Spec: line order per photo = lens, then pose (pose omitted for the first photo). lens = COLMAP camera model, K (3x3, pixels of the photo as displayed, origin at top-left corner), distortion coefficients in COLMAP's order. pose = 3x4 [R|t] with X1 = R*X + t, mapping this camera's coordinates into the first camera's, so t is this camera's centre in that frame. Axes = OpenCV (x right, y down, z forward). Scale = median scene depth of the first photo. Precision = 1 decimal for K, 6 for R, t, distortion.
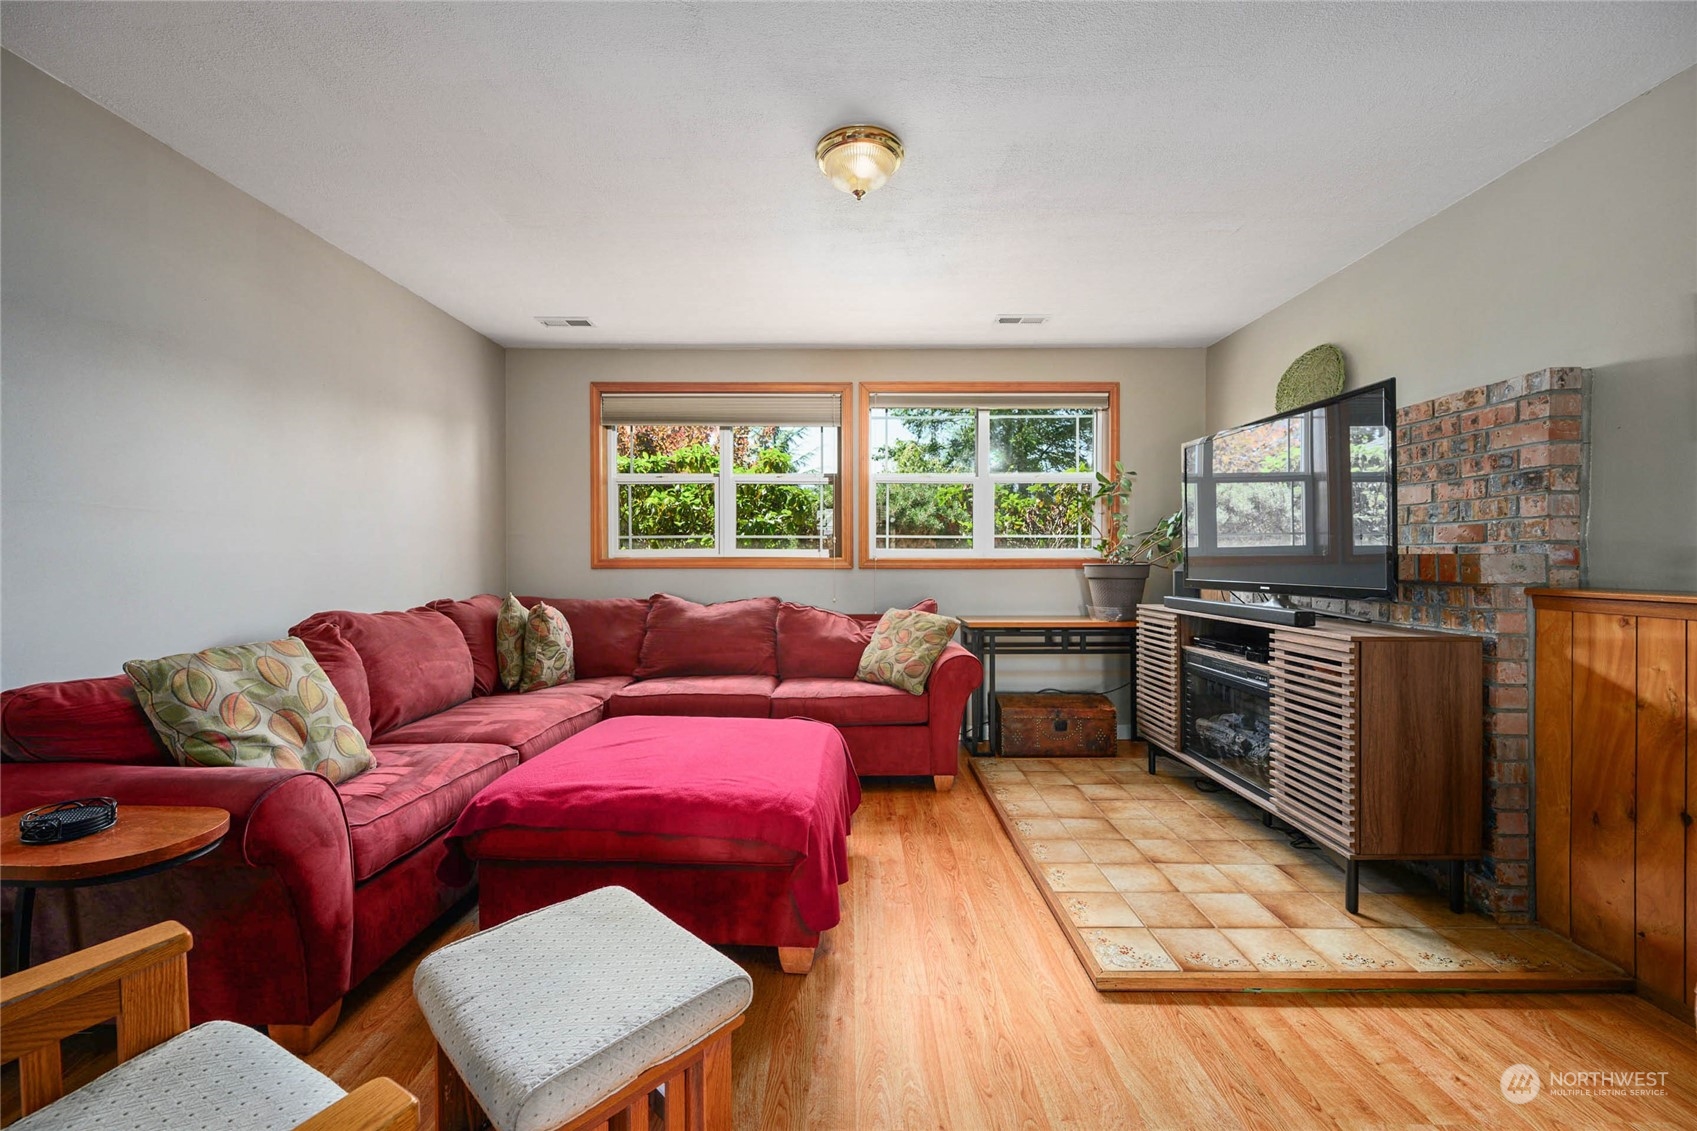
lens RADIAL K [[668.3, 0, 847.2], [0, 668.3, 561.1], [0, 0, 1]] dist [0.000272, 0.000374]
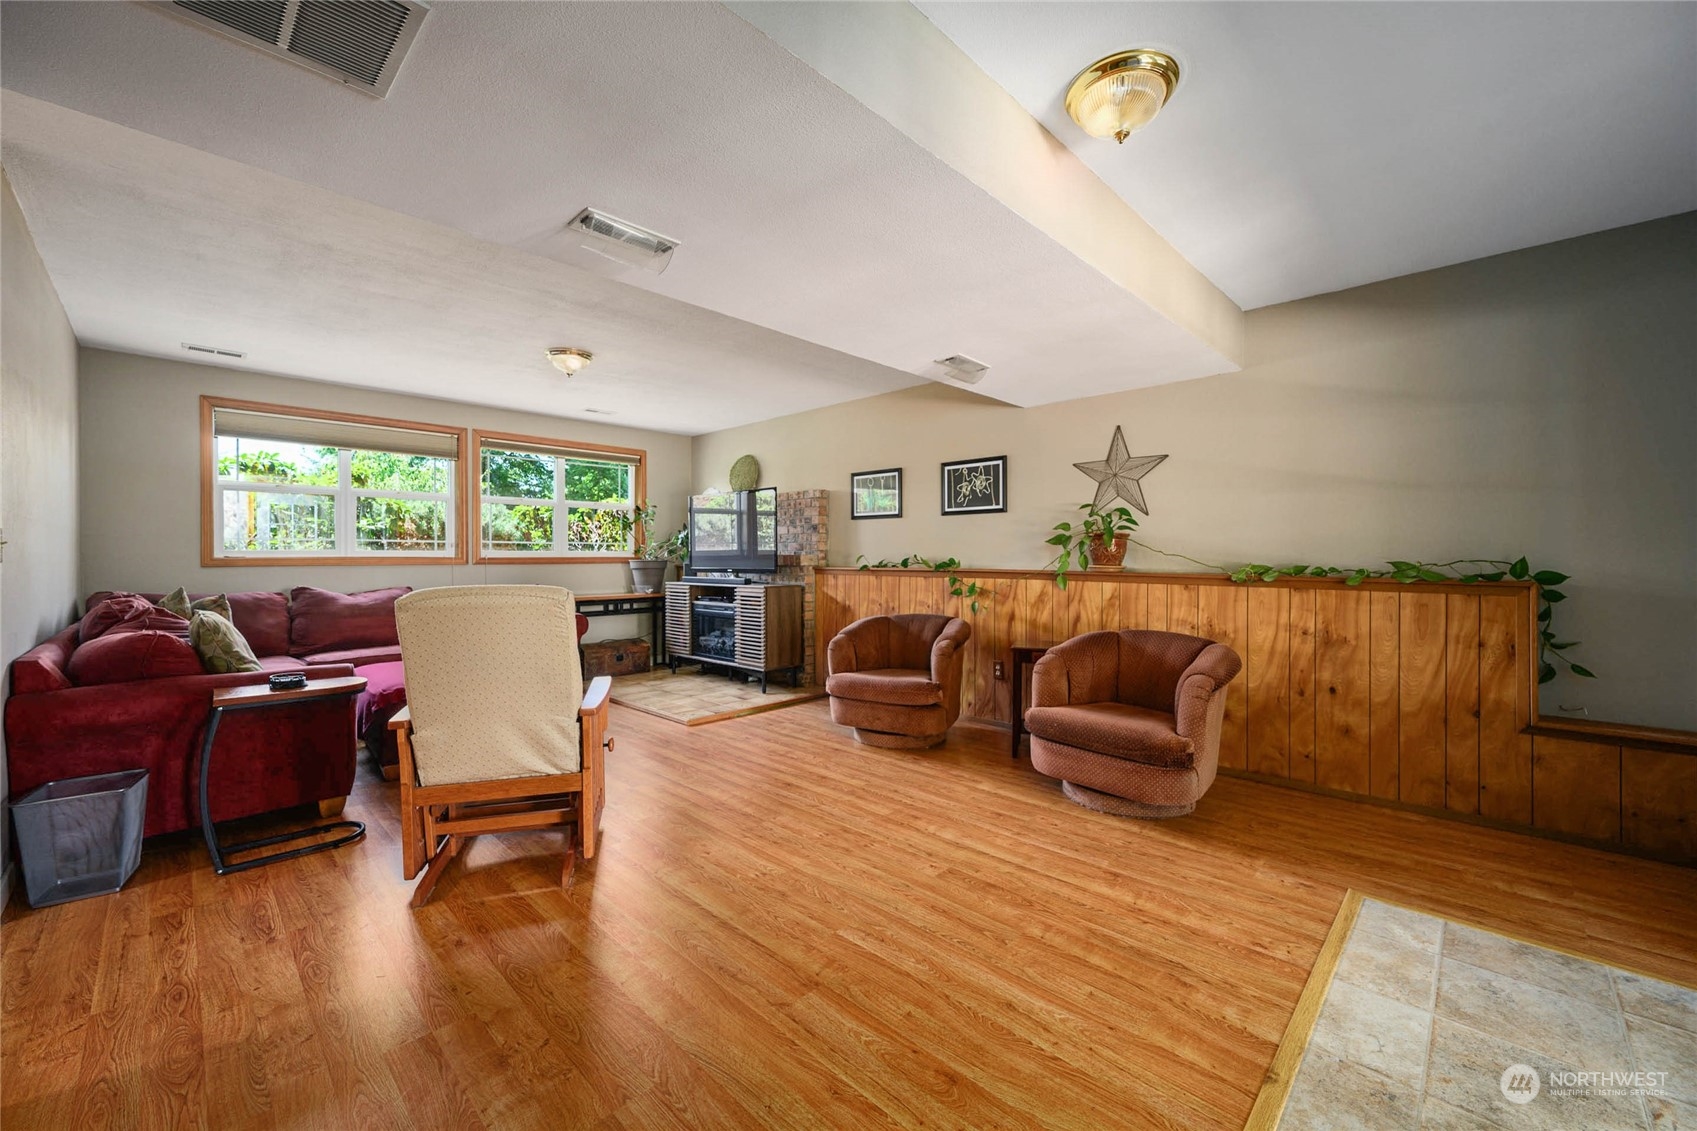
lens RADIAL K [[668.3, 0, 850.7], [0, 668.3, 561.3], [0, 0, 1]] dist [0.000272, 0.000374]
pose [[0.697571, -0.006019, 0.716490, -0.602561], [0.005431, 0.999980, 0.003112, 0.006104], [-0.716495, 0.001721, 0.697590, -0.730602]]
